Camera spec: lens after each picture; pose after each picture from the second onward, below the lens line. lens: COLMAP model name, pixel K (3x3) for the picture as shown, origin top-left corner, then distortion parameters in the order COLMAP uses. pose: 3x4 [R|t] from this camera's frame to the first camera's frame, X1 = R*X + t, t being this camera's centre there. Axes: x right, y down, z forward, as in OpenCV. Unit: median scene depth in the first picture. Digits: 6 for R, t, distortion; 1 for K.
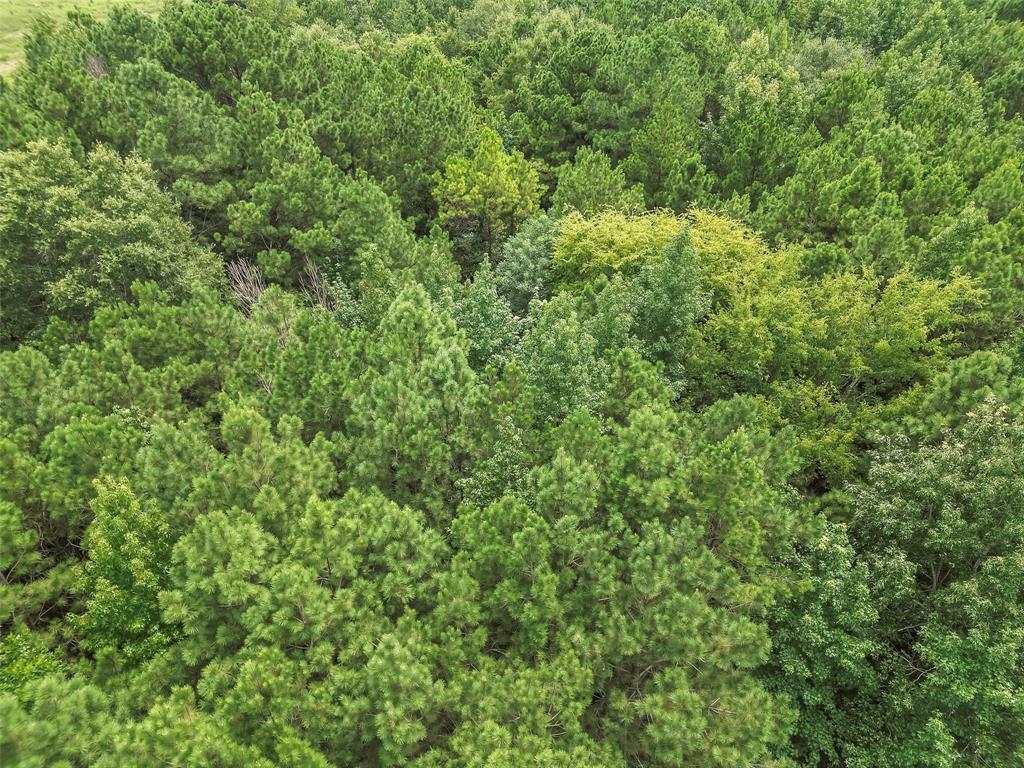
lens RADIAL K [[759.2, 0, 512.6], [0, 759.2, 384.2], [0, 0, 1]] dist [0.015586, 0.000159]
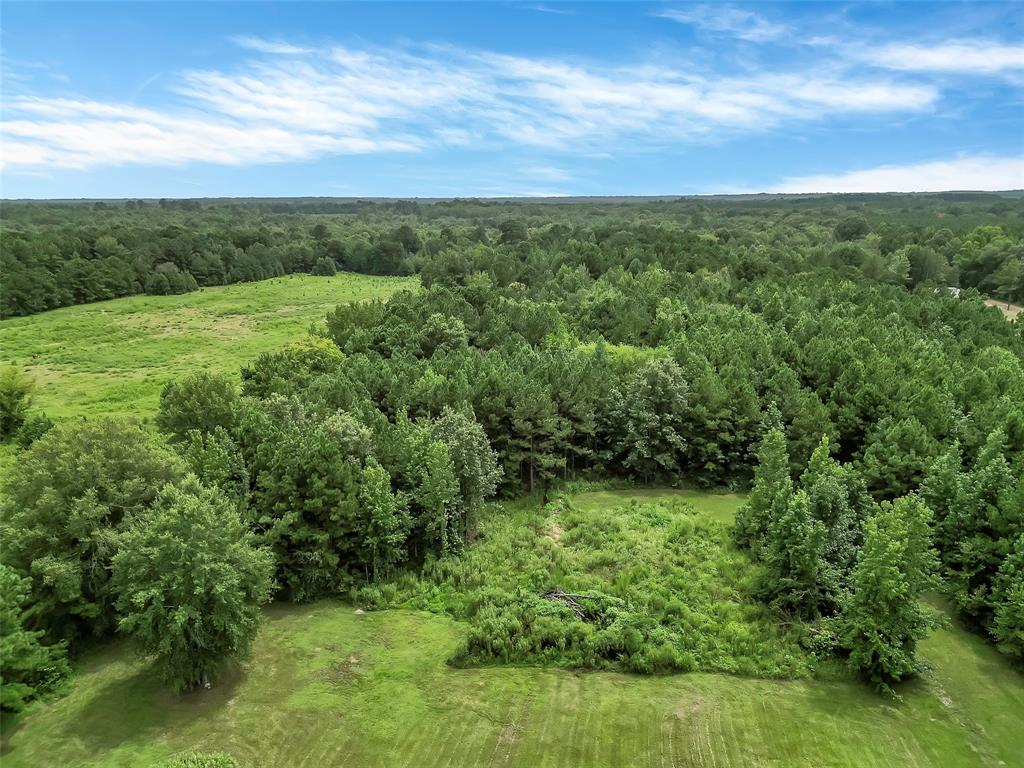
lens RADIAL K [[759.2, 0, 511.9], [0, 759.2, 383.9], [0, 0, 1]] dist [0.015586, 0.000159]
pose [[0.982674, 0.039556, -0.181073, 0.312477], [-0.099965, 0.935795, -0.338075, 0.867165], [0.156074, 0.350319, 0.923535, -1.610416]]
